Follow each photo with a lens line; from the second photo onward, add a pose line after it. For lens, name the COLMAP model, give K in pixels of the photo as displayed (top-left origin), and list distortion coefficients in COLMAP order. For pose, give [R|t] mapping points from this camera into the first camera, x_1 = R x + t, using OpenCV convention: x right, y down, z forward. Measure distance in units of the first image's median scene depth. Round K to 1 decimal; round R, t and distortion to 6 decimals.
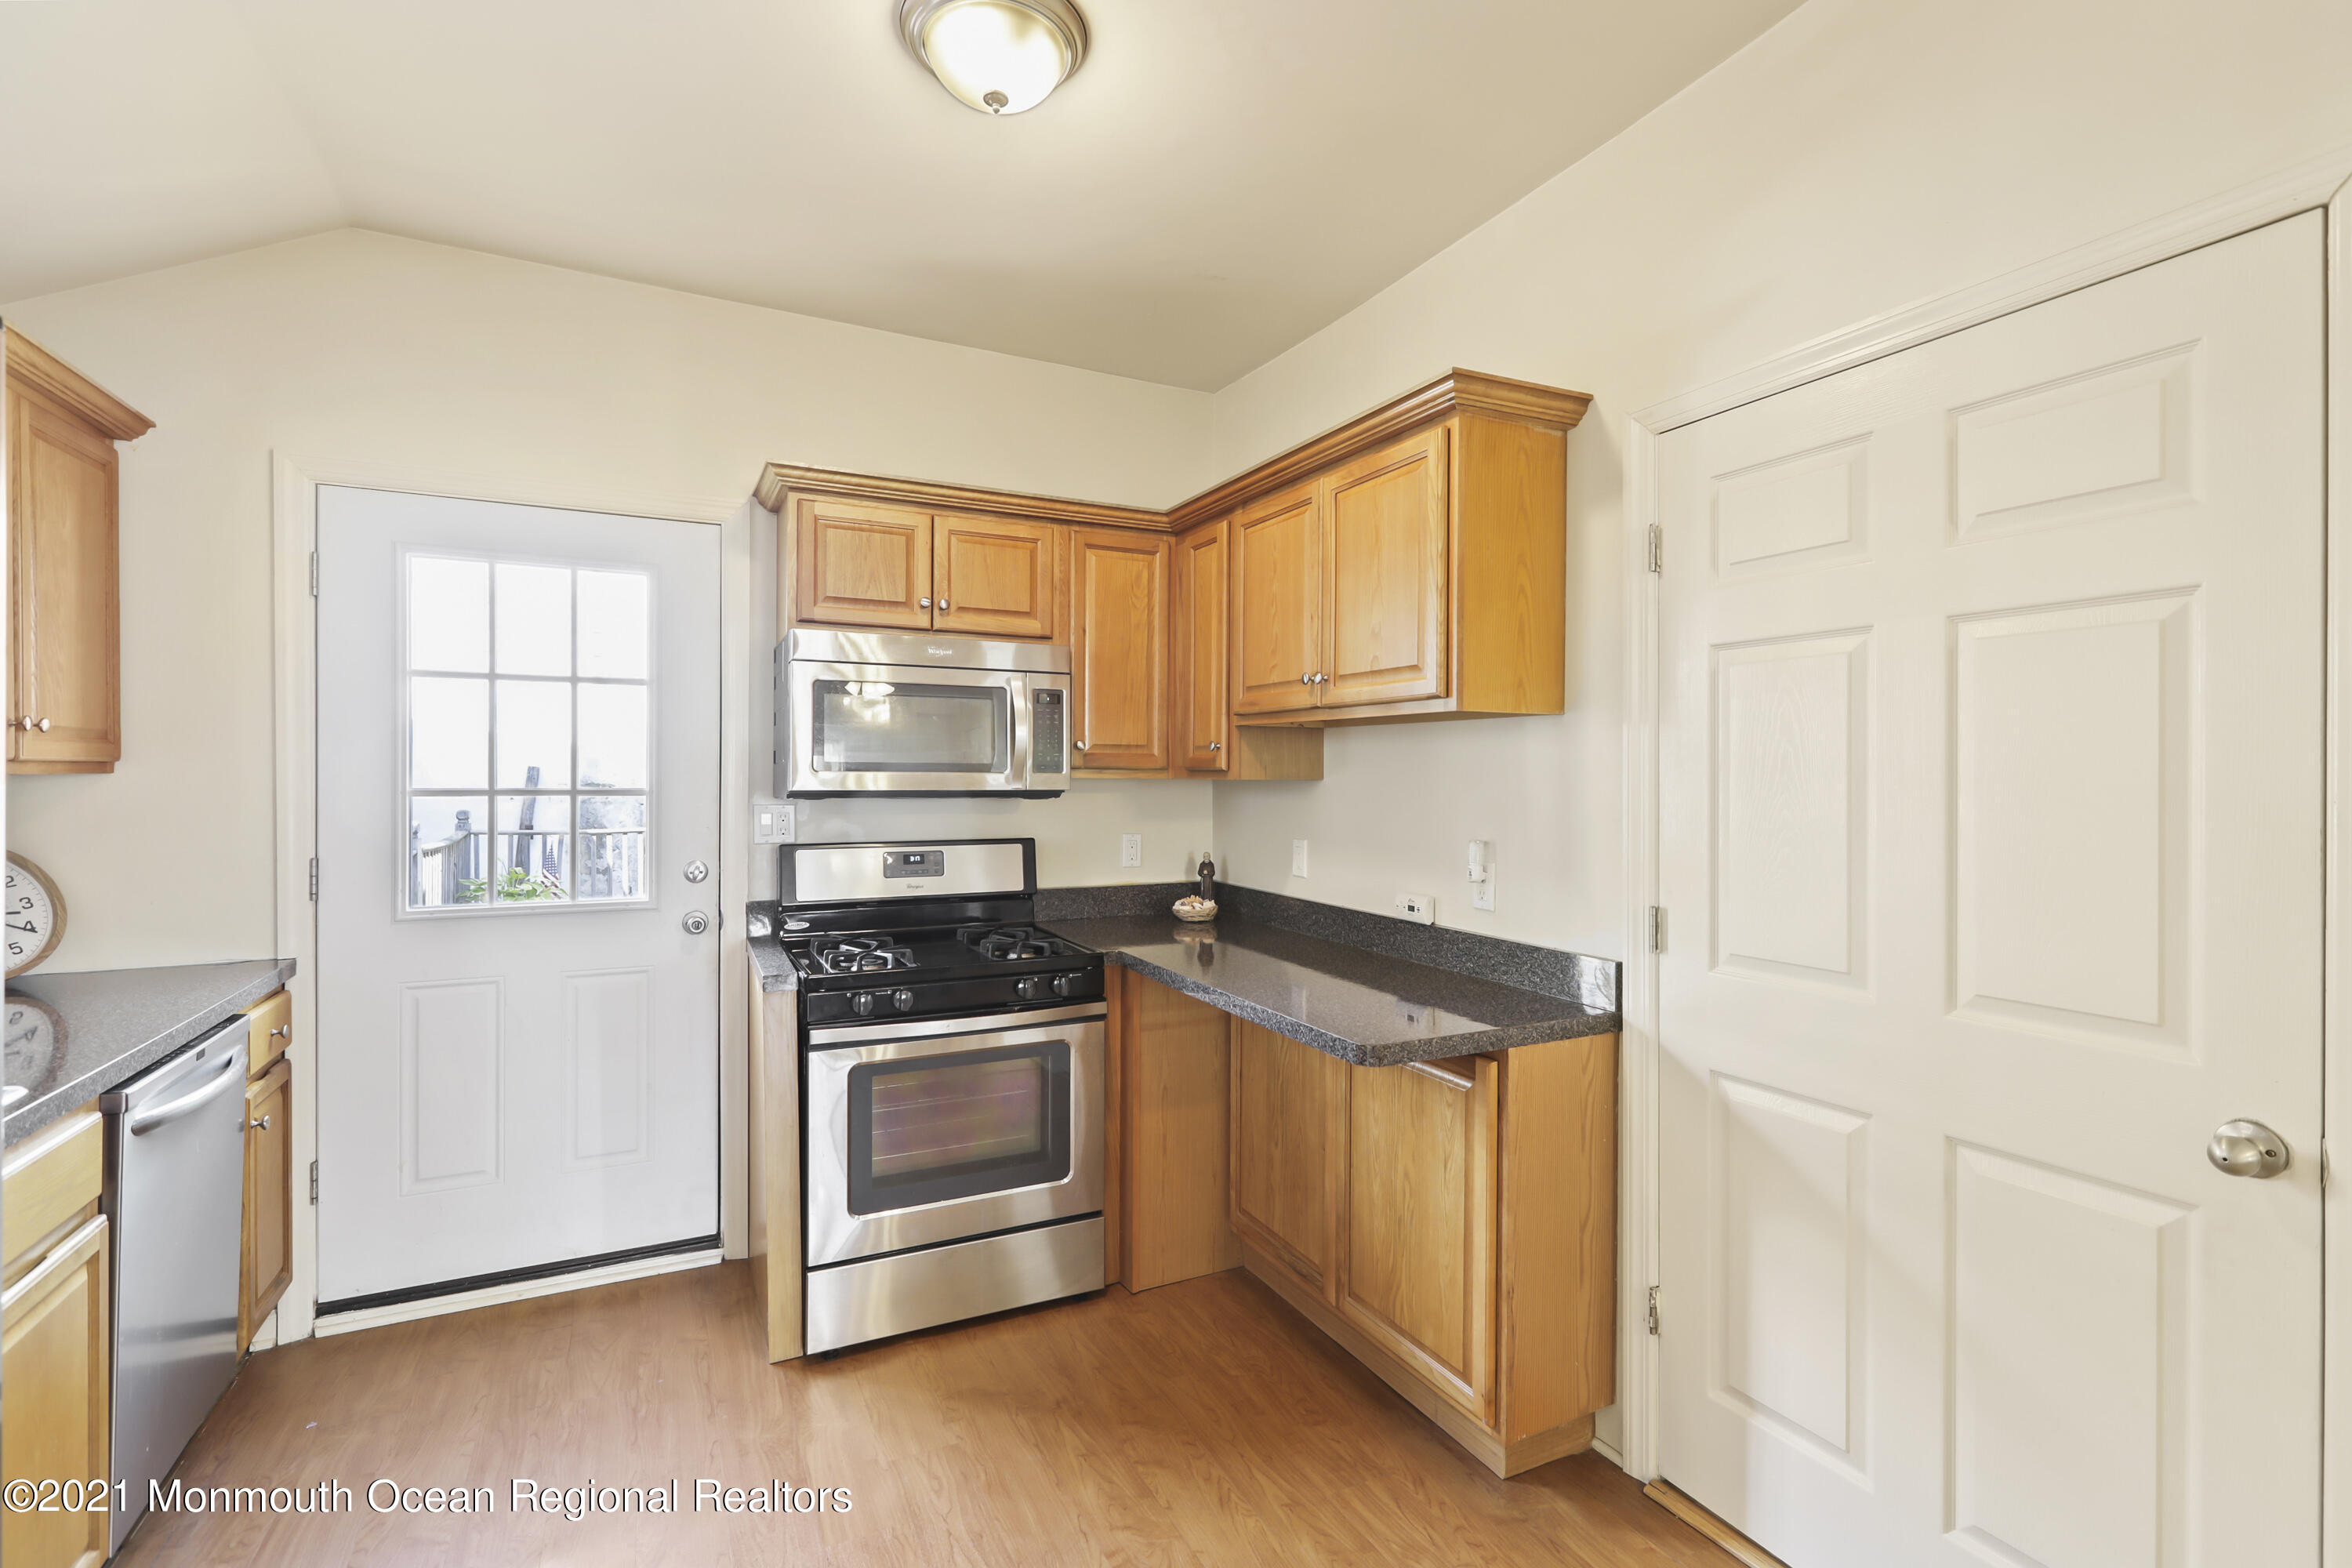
lens RADIAL K [[1069.0, 0, 1184.7], [0, 1069.0, 782.5], [0, 0, 1]] dist [0.001943, 0.000556]
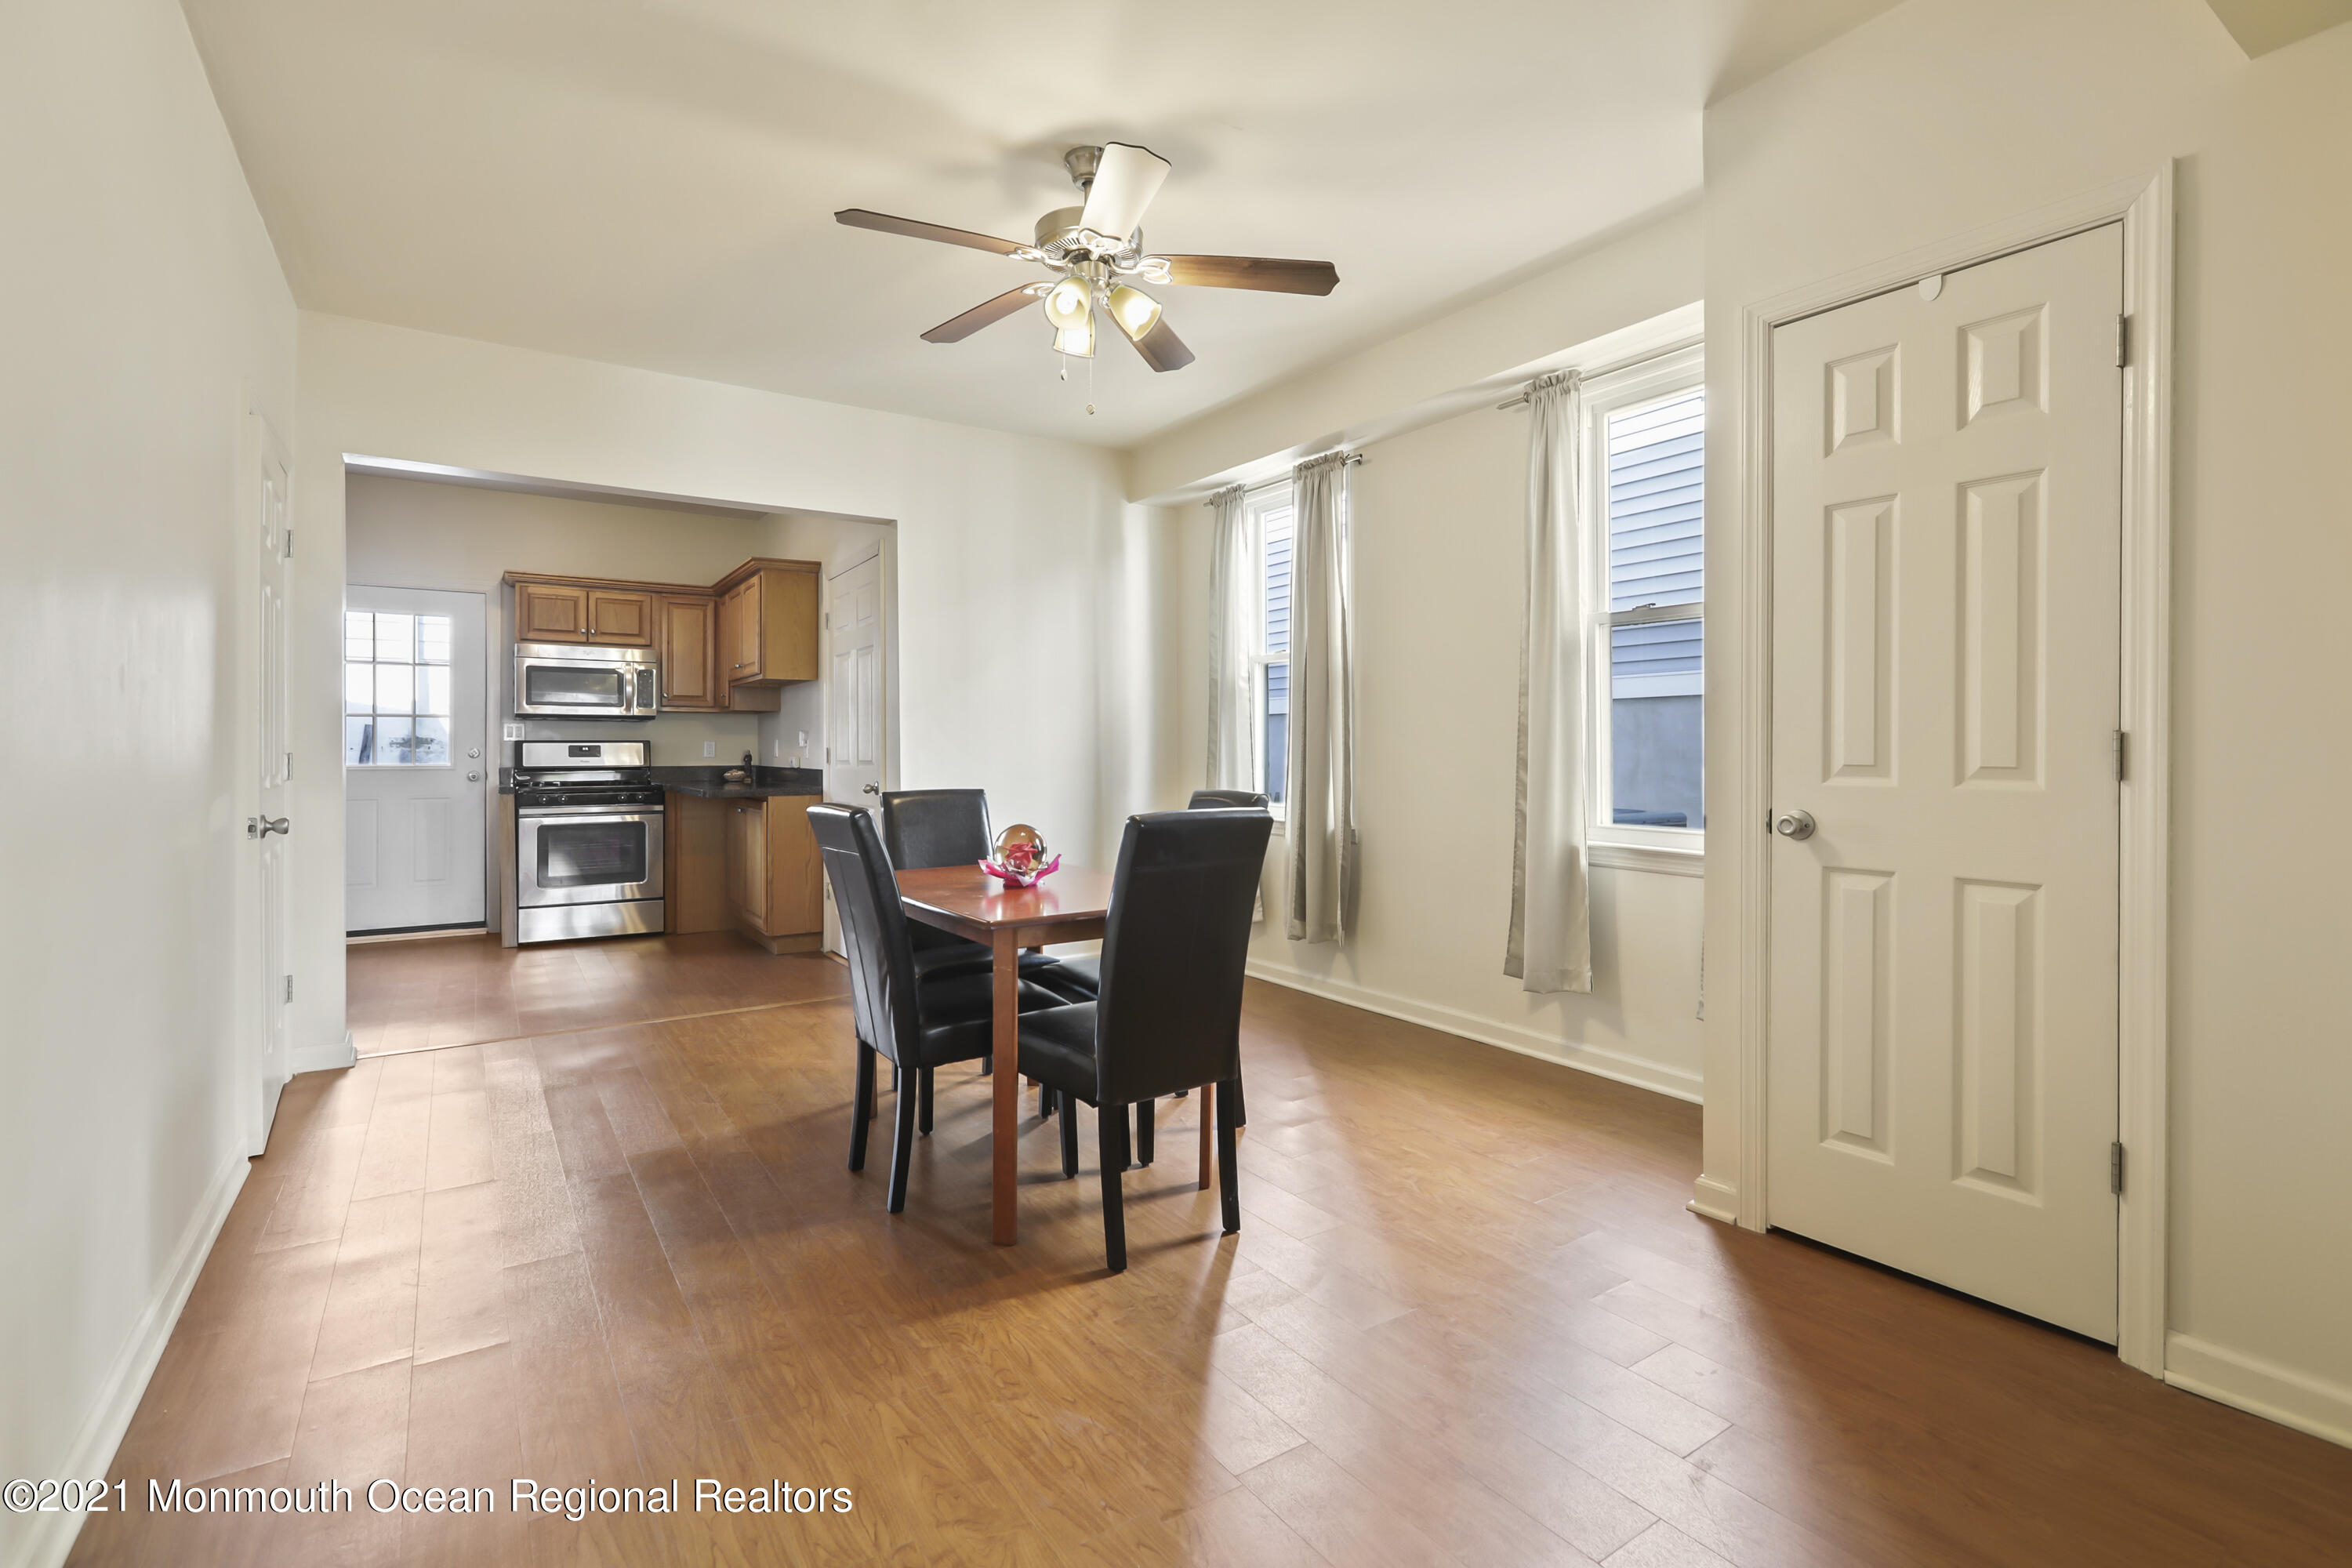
lens RADIAL K [[1074.9, 0, 1183.9], [0, 1074.9, 750.3], [0, 0, 1]] dist [0.001470, 0.000363]
pose [[0.991998, -0.001293, 0.126245, 0.720095], [0.002231, 0.999971, -0.007288, 0.101248], [-0.126232, 0.007511, 0.991972, -1.391570]]
